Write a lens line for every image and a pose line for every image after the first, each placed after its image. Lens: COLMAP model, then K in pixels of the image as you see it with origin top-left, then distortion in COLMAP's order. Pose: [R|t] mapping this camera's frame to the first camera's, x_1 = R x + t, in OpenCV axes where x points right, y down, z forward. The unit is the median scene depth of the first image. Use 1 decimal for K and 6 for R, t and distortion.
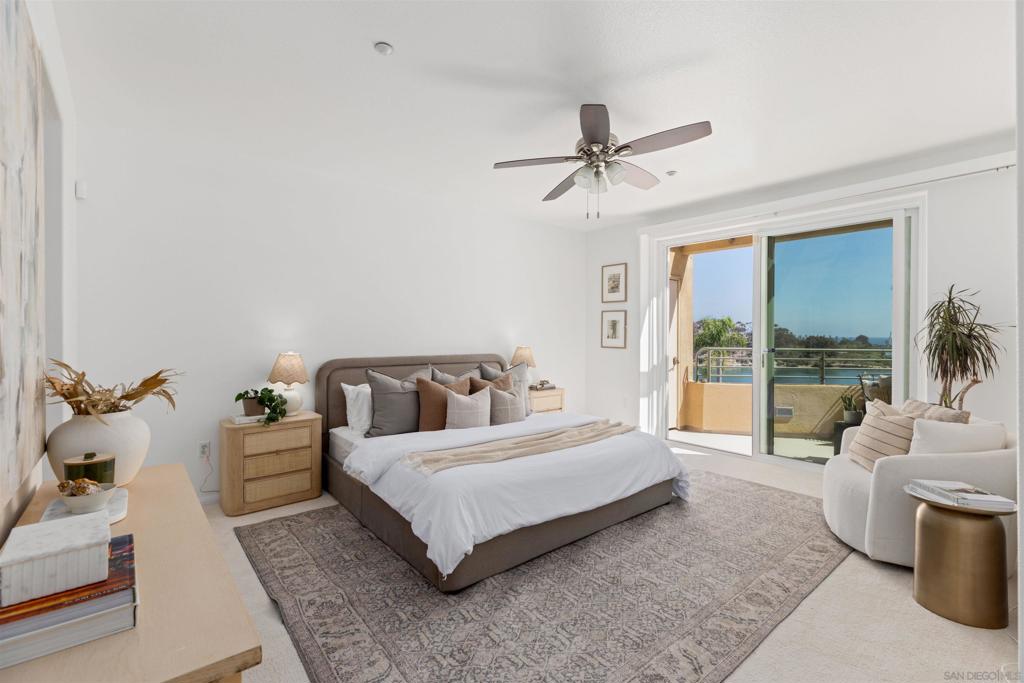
lens RADIAL K [[457.0, 0, 511.2], [0, 457.0, 337.2], [0, 0, 1]] dist [0.003317, 0.000311]
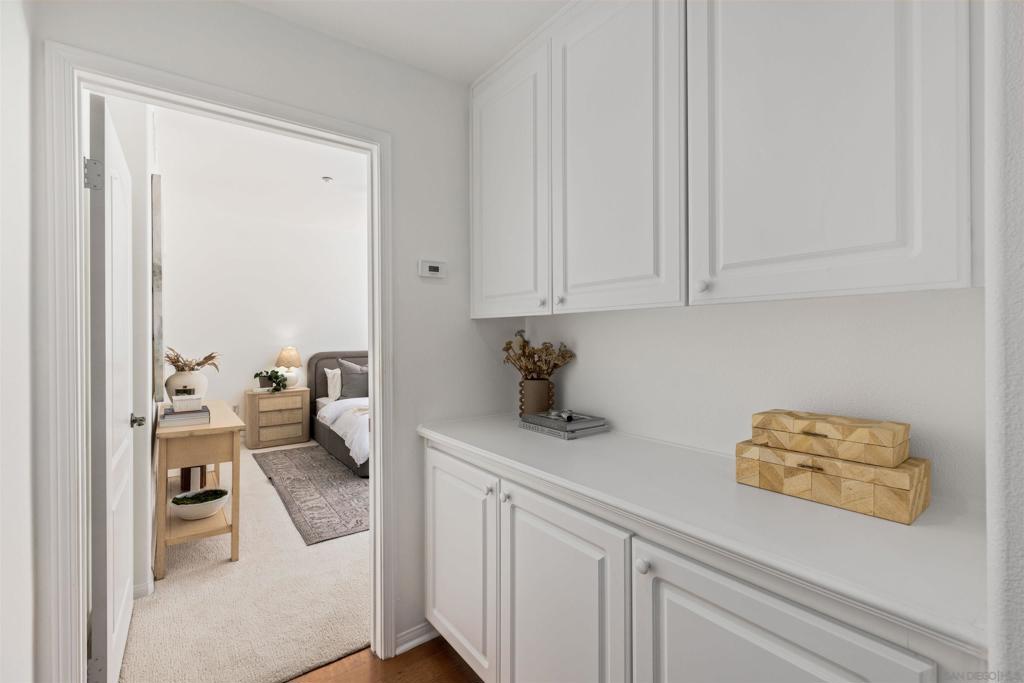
lens RADIAL K [[457.0, 0, 514.2], [0, 457.0, 342.9], [0, 0, 1]] dist [0.003317, 0.000311]
pose [[0.998757, 0.004627, -0.049629, 0.369969], [-0.004133, 0.999941, 0.010041, 0.000628], [0.049673, -0.009823, 0.998717, -0.527013]]
